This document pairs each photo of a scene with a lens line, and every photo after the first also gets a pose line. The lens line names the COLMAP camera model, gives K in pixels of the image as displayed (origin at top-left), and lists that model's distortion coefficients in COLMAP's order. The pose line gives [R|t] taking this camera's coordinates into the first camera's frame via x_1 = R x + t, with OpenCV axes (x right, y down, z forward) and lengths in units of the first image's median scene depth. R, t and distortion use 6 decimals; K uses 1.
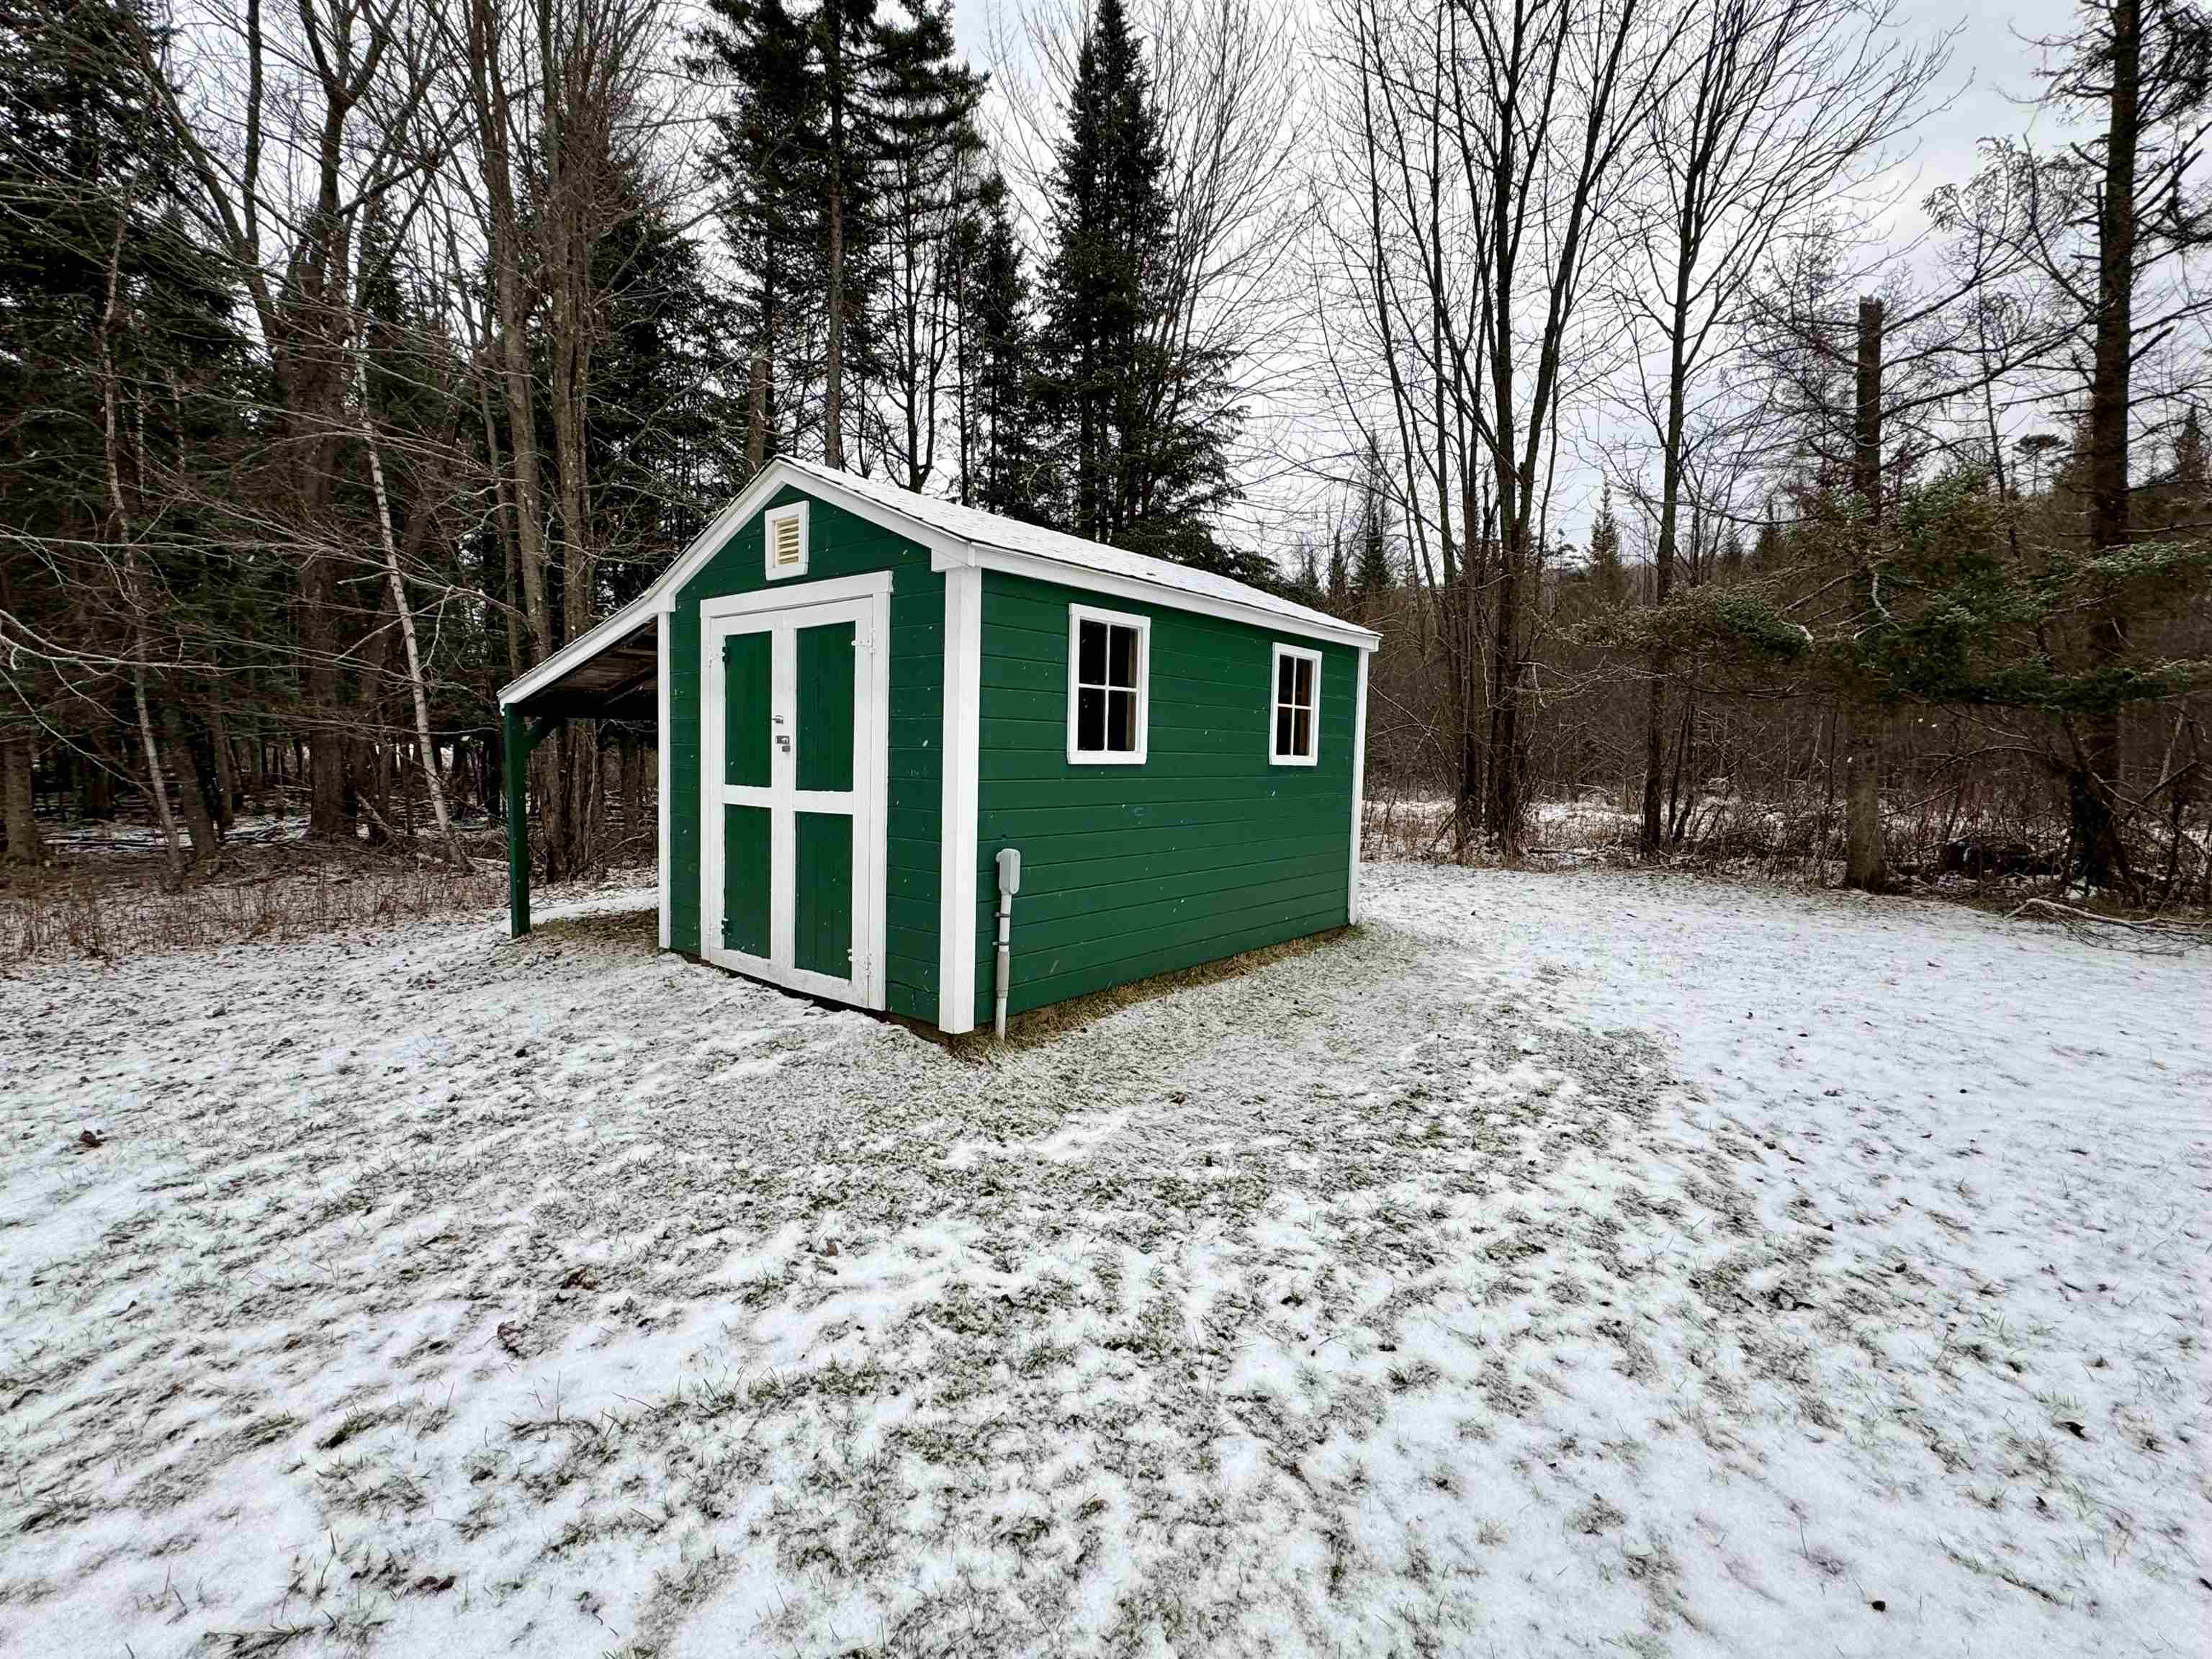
lens RADIAL K [[994.1, 0, 1102.2], [0, 994.1, 830.8], [0, 0, 1]] dist [-0.001057, 0.000025]
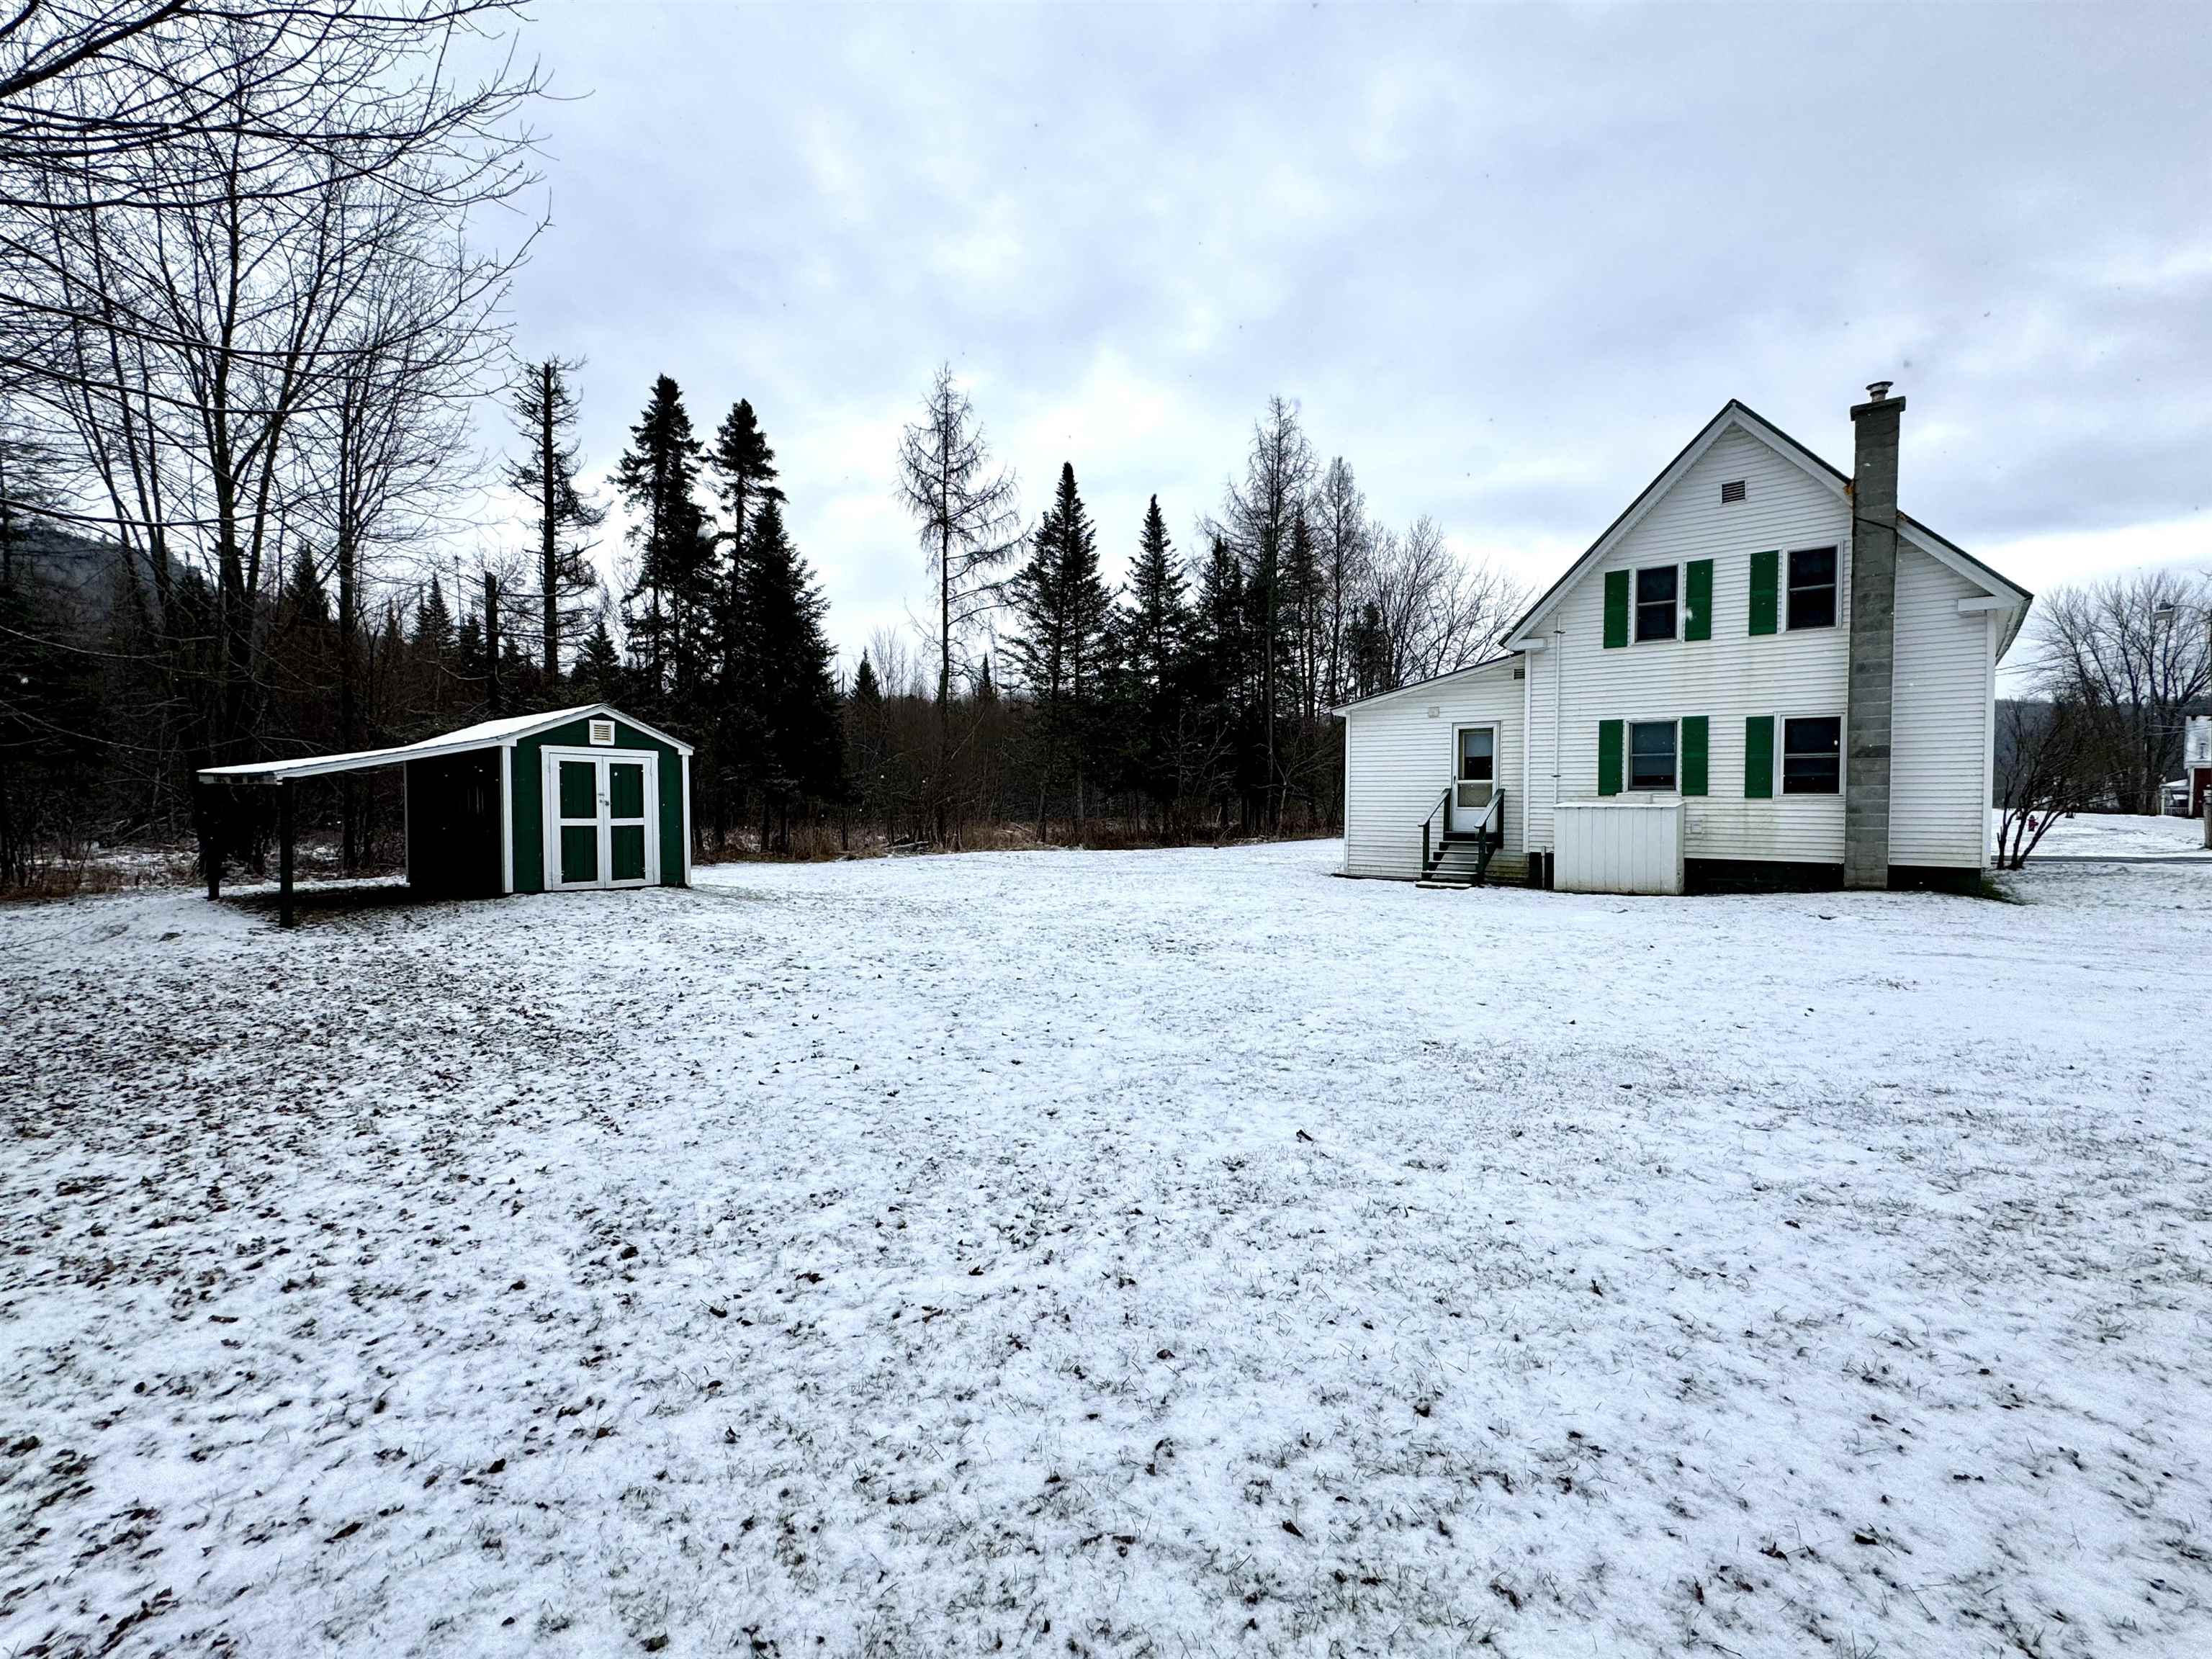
lens RADIAL K [[994.1, 0, 1097.6], [0, 994.1, 832.0], [0, 0, 1]] dist [-0.001057, 0.000025]
pose [[-0.030963, -0.042879, 0.998600, -3.364908], [0.074275, 0.996218, 0.045080, -0.029121], [-0.996757, 0.075567, -0.027661, -0.341471]]
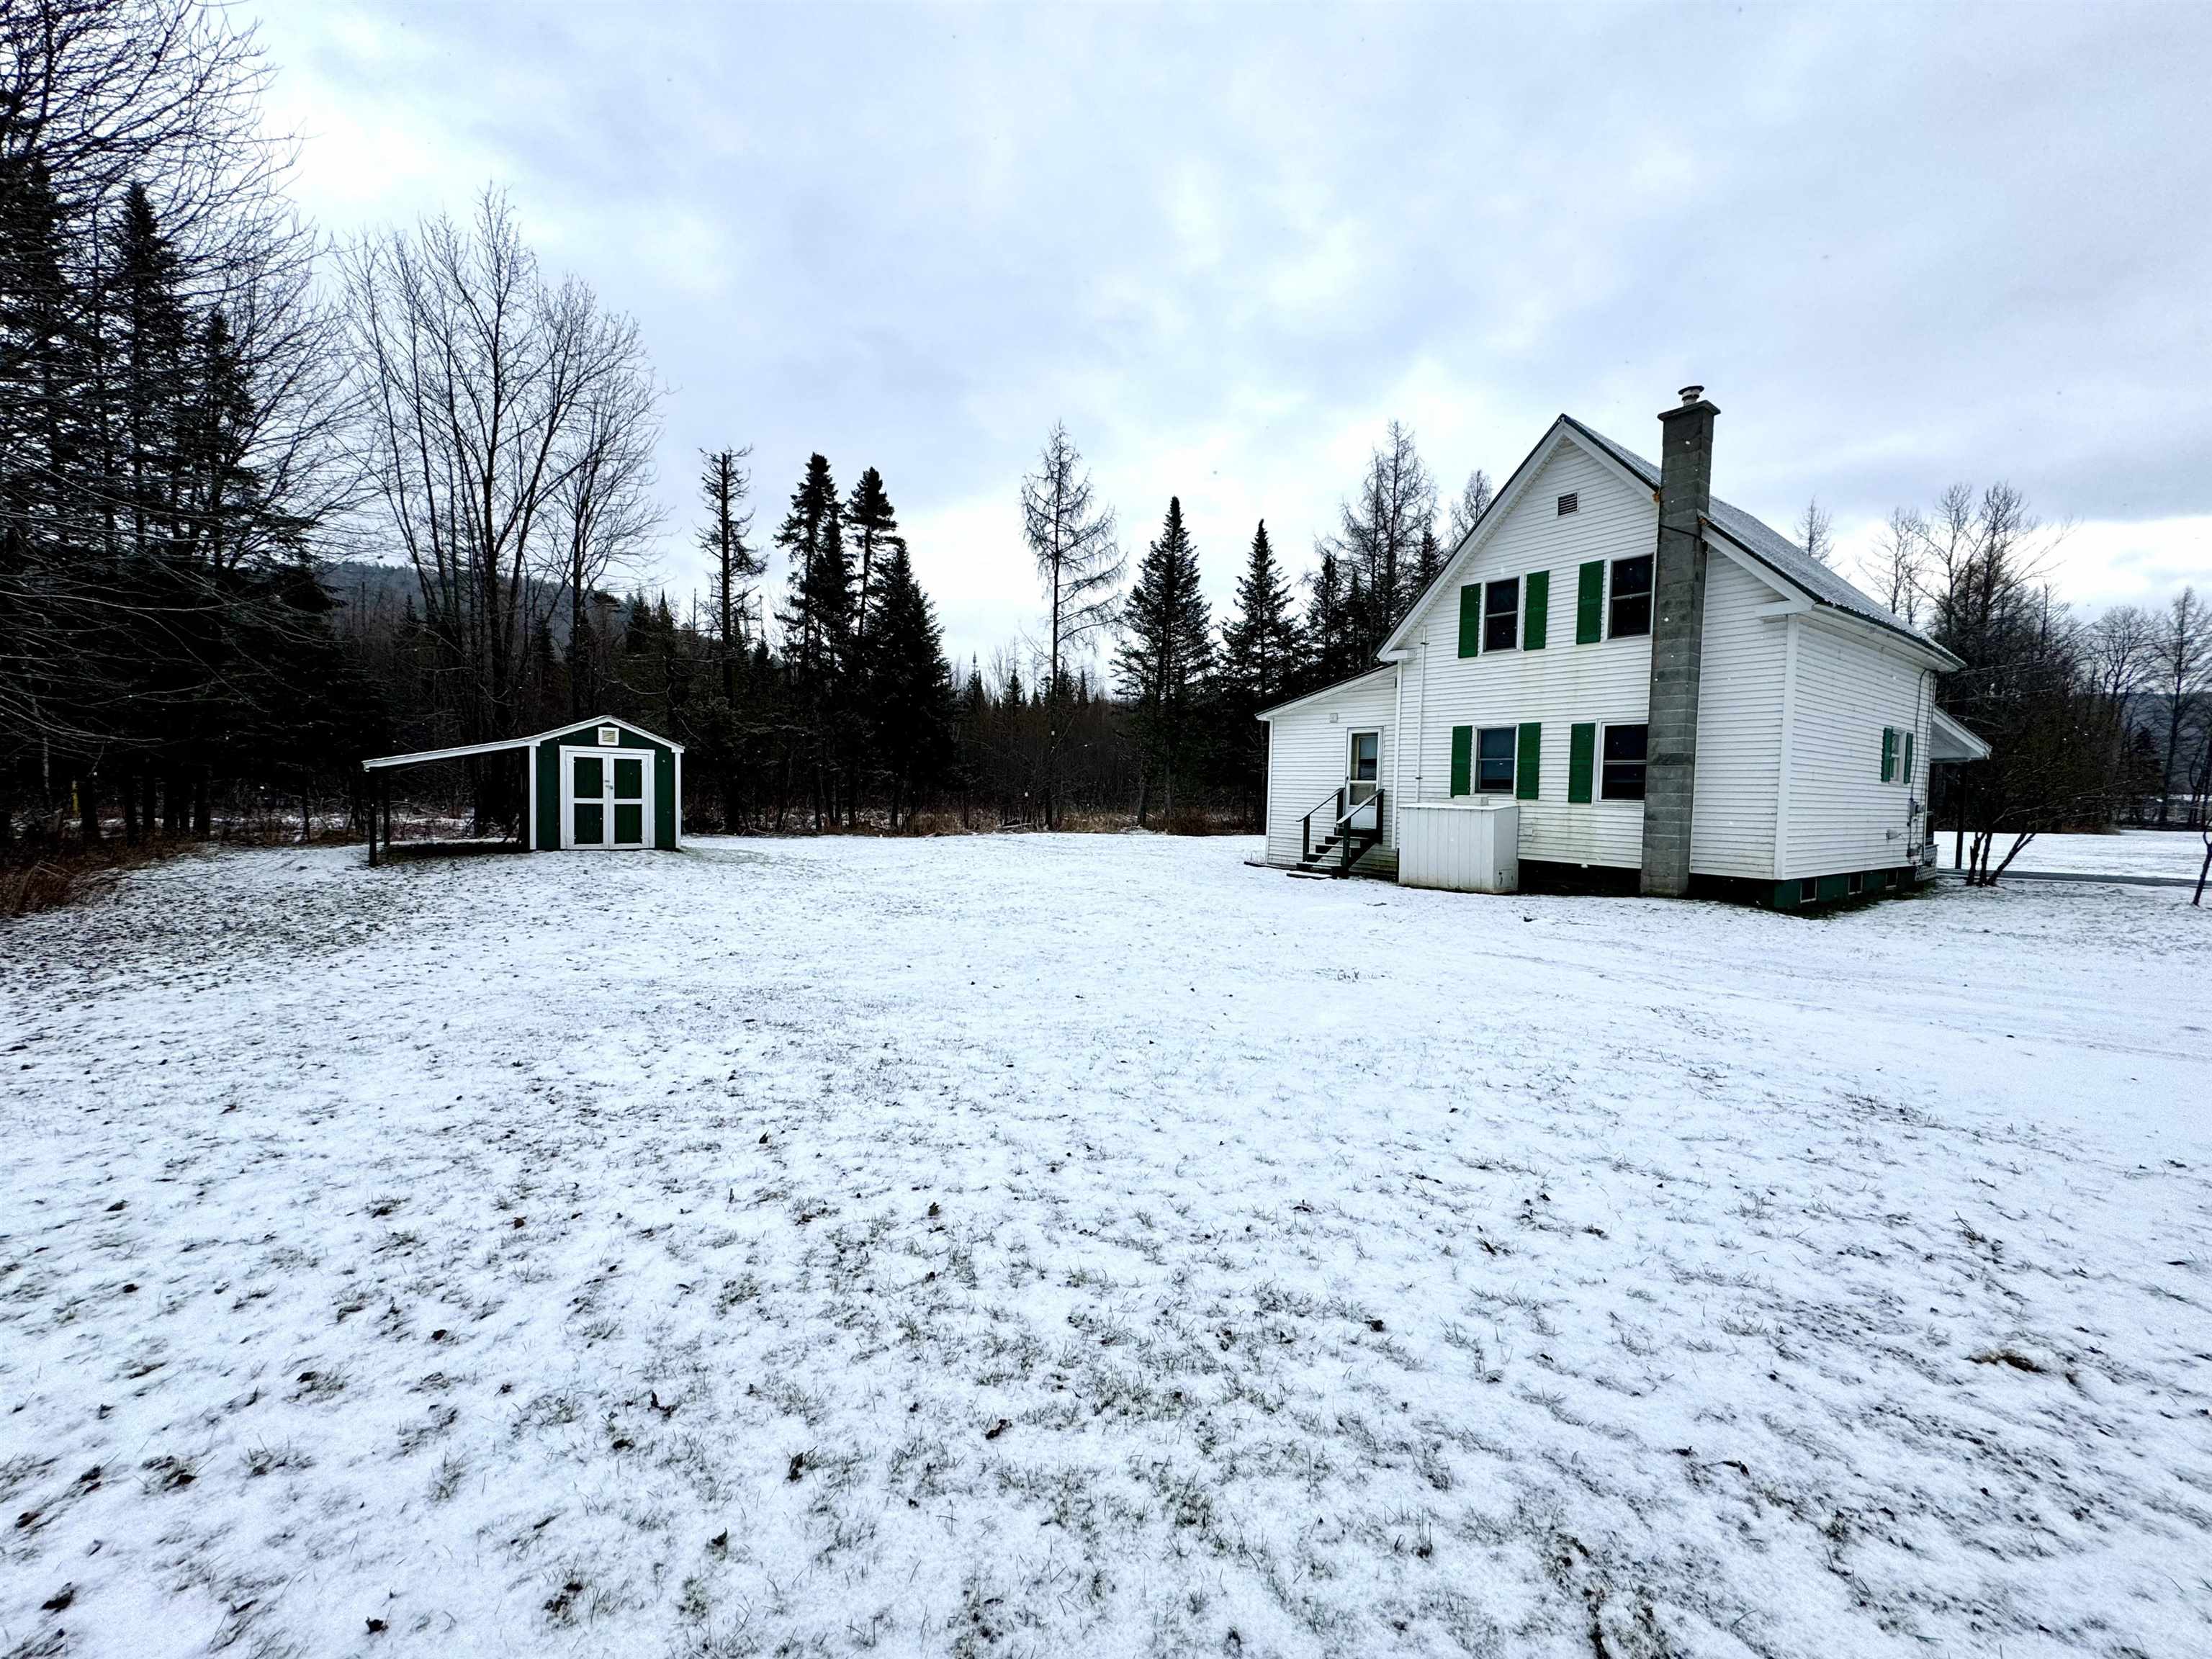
lens RADIAL K [[874.1, 0, 1109.2], [0, 874.1, 830.5], [0, 0, 1]] dist [-0.002432, 0.000920]
pose [[0.225709, -0.055262, 0.972626, -3.396420], [0.056422, 0.997455, 0.043580, 0.046060], [-0.972559, 0.045041, 0.228253, -1.785676]]
